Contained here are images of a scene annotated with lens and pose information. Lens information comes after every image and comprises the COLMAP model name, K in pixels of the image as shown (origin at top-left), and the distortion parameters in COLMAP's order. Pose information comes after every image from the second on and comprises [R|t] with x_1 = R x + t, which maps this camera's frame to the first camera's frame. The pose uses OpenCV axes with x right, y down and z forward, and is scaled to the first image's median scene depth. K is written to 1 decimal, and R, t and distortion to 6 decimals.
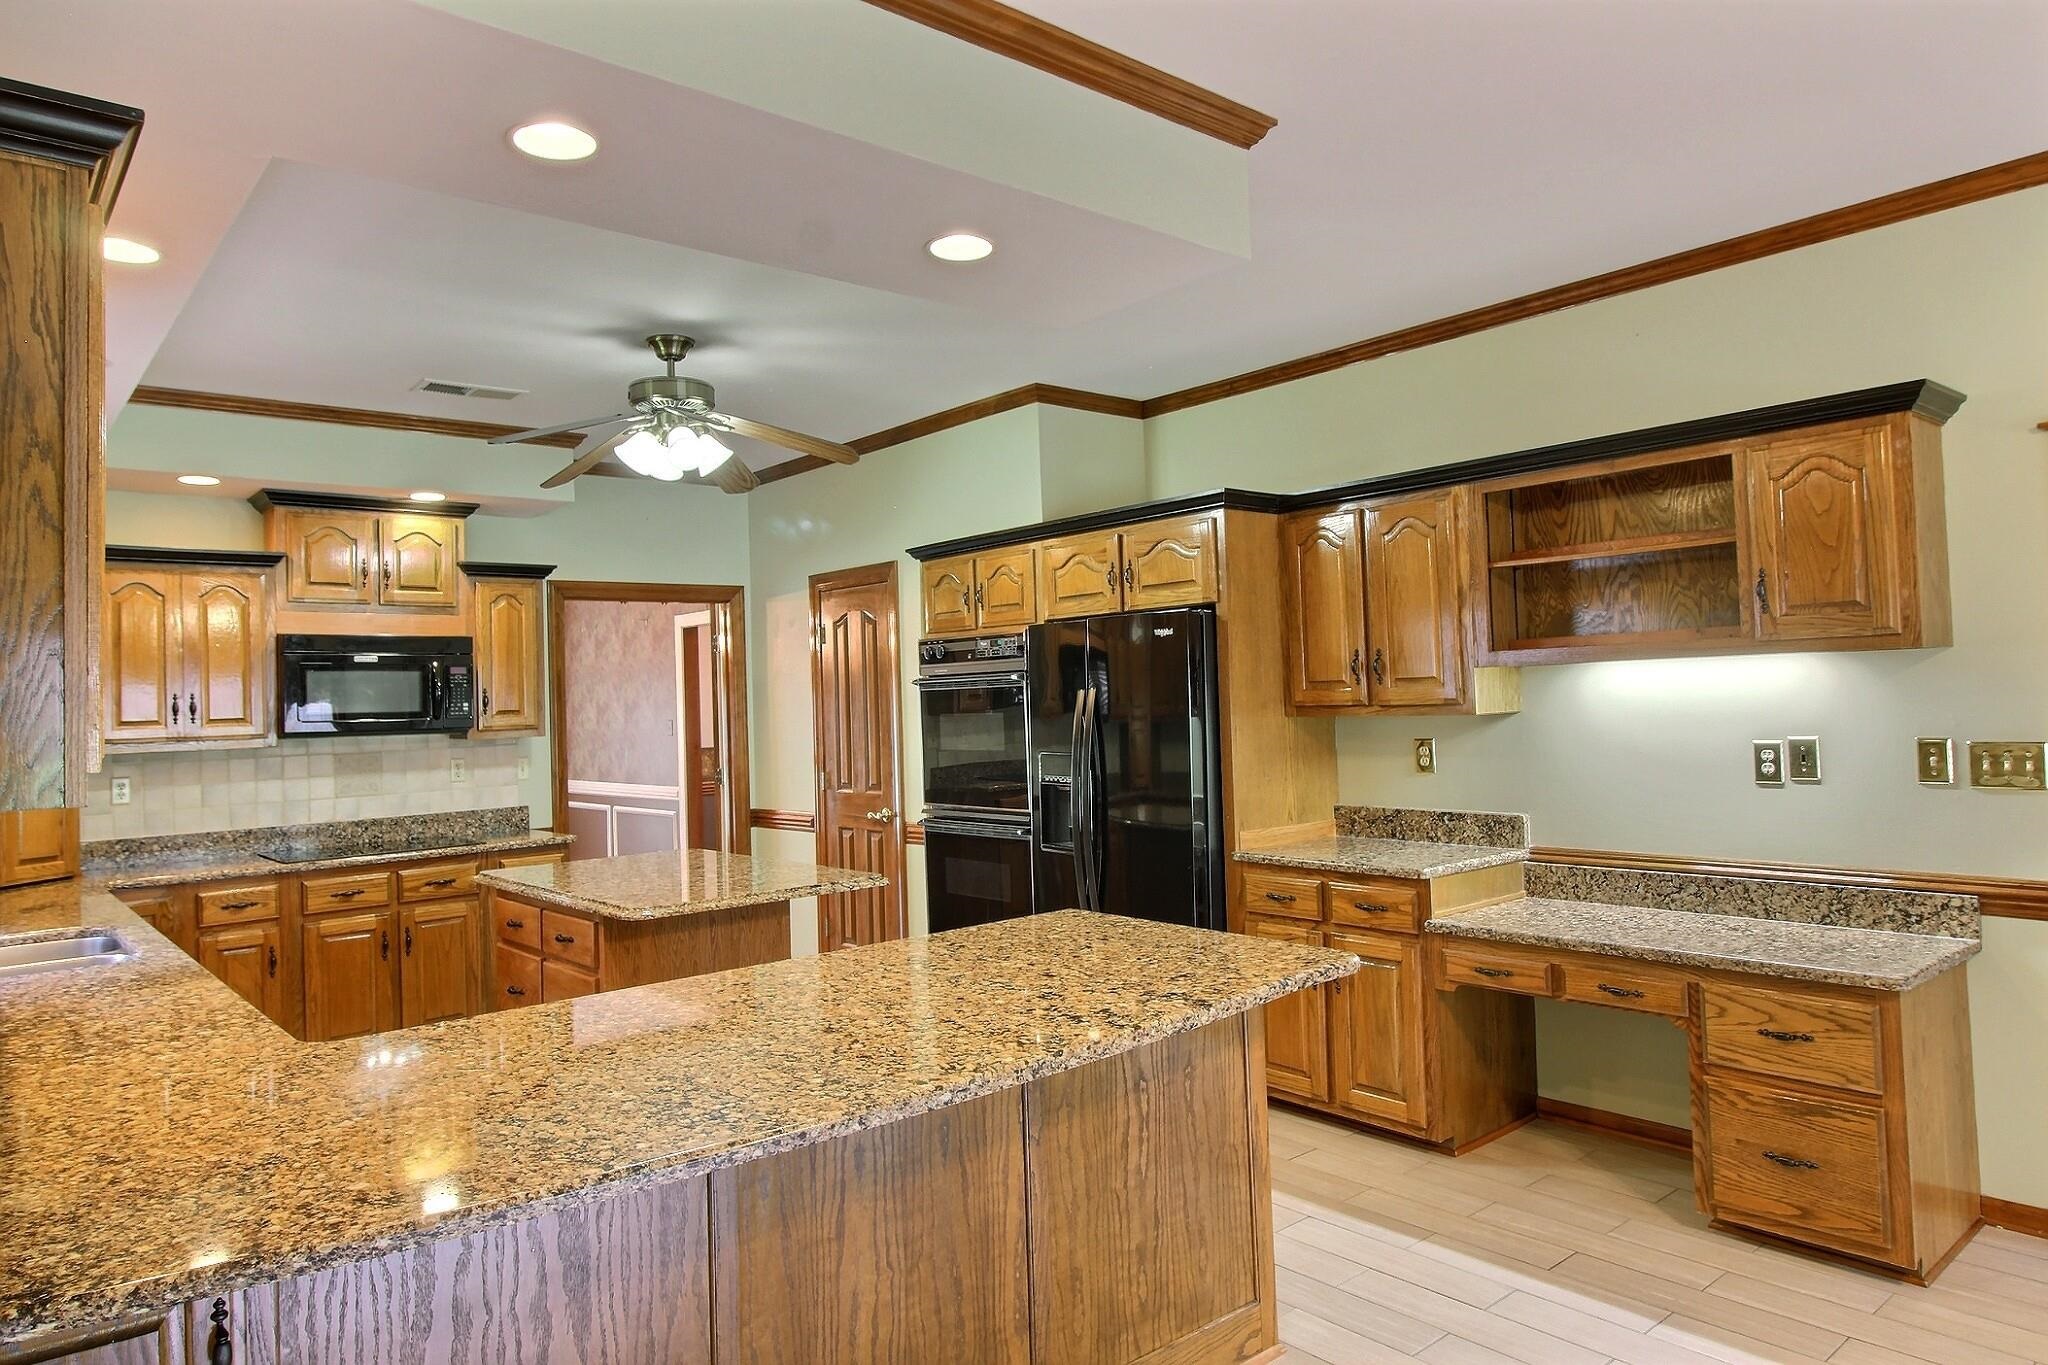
lens RADIAL K [[1278.4, 0, 1019.3], [0, 1278.4, 681.2], [0, 0, 1]] dist [-0.002995, -0.000769]
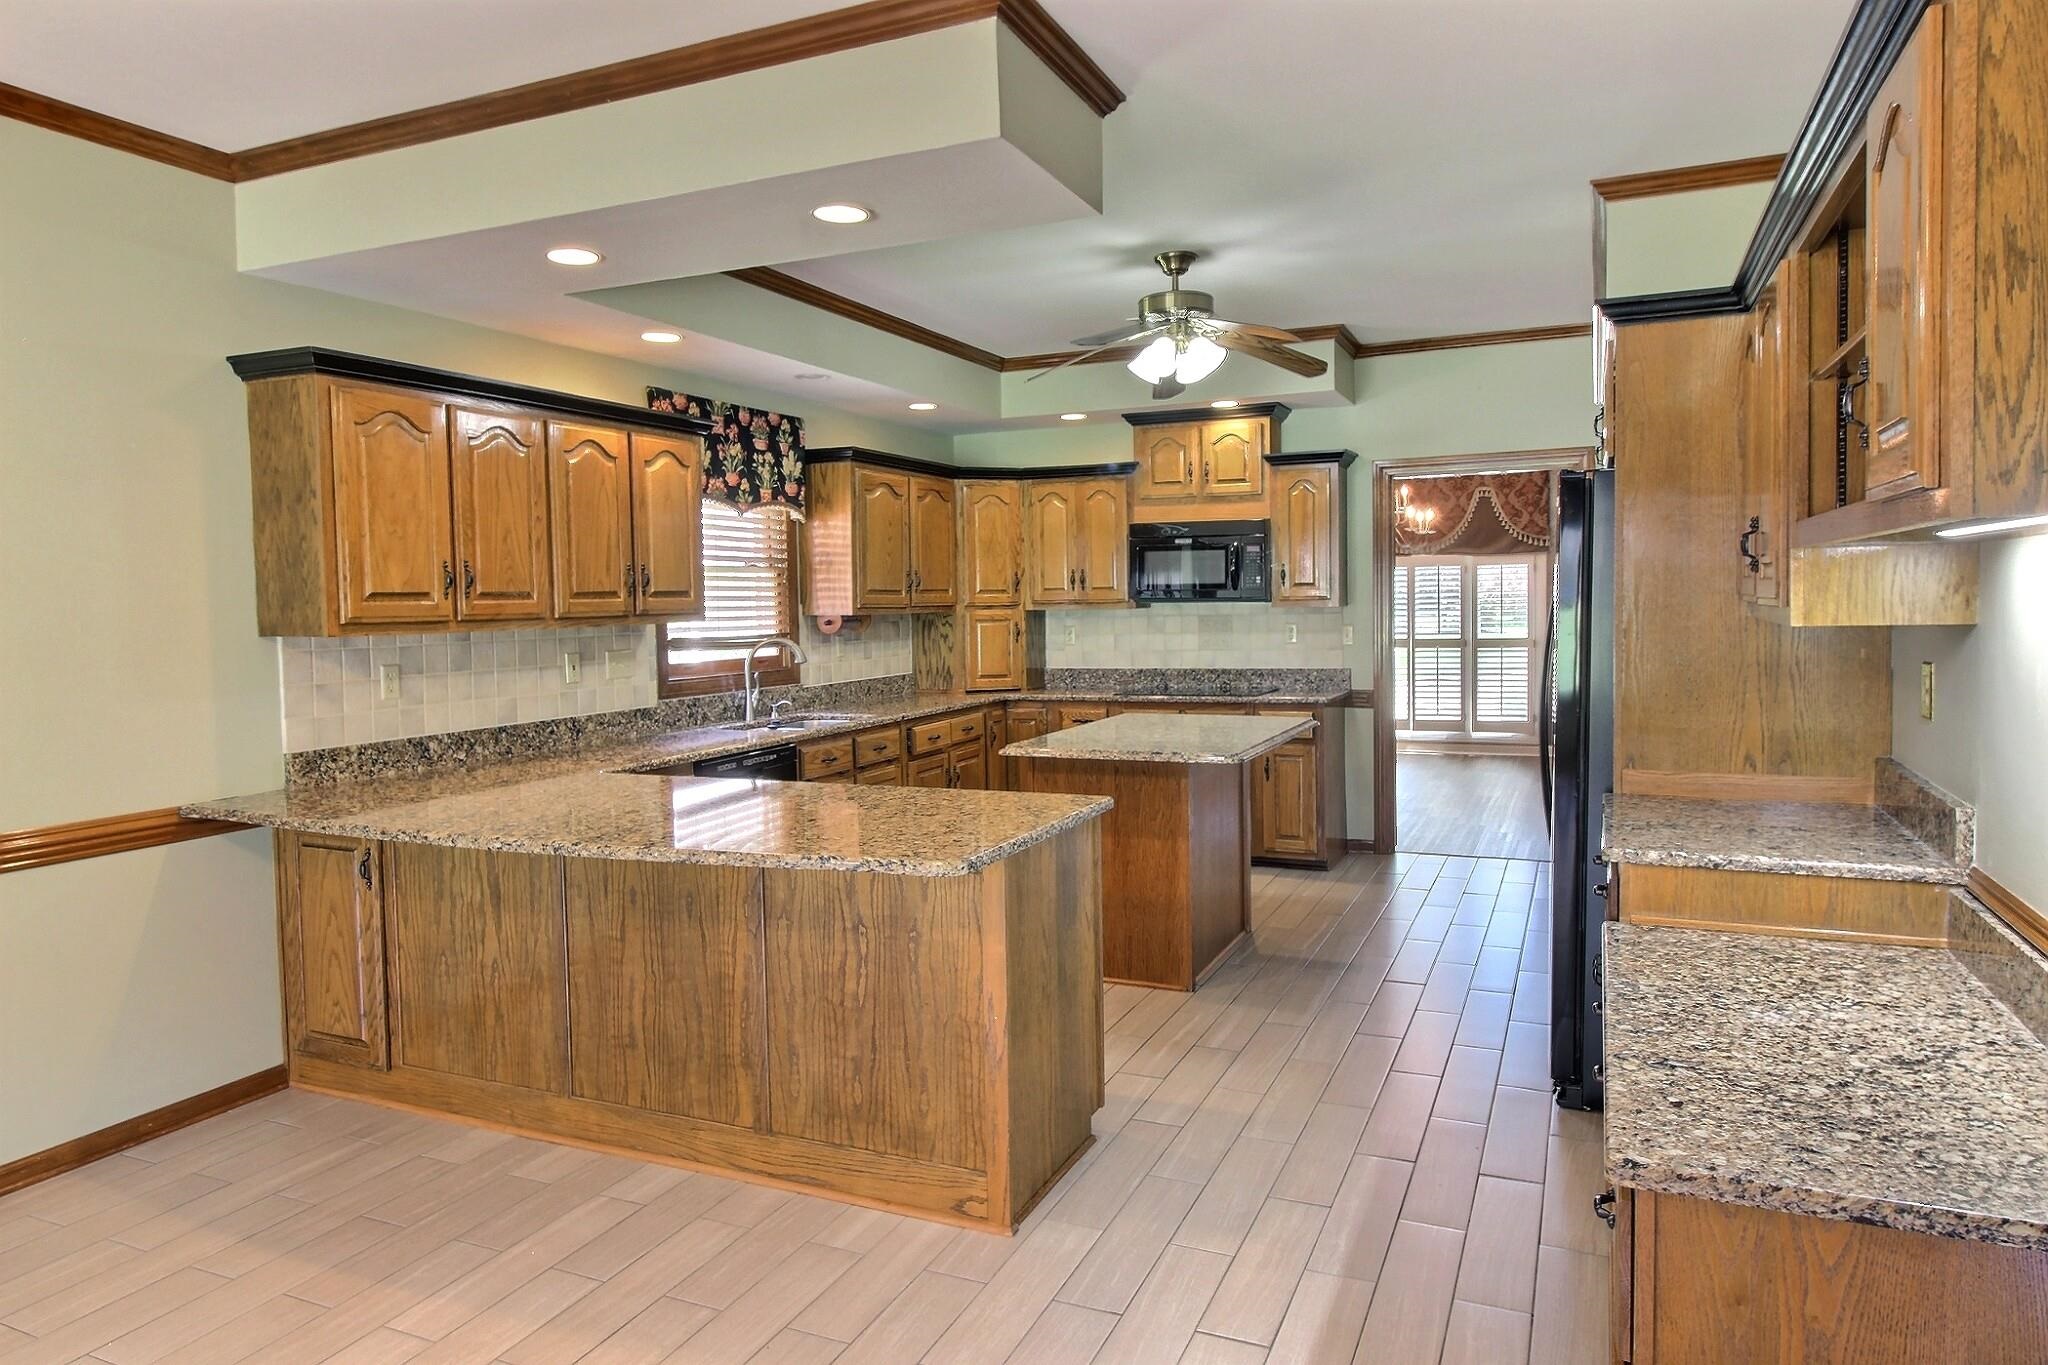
lens RADIAL K [[1278.4, 0, 1019.2], [0, 1278.4, 675.2], [0, 0, 1]] dist [-0.002995, -0.000769]
pose [[0.436228, 0.079961, -0.896276, 0.603472], [0.020093, 0.994930, 0.098542, -0.014728], [0.899612, -0.060995, 0.432410, 0.322144]]
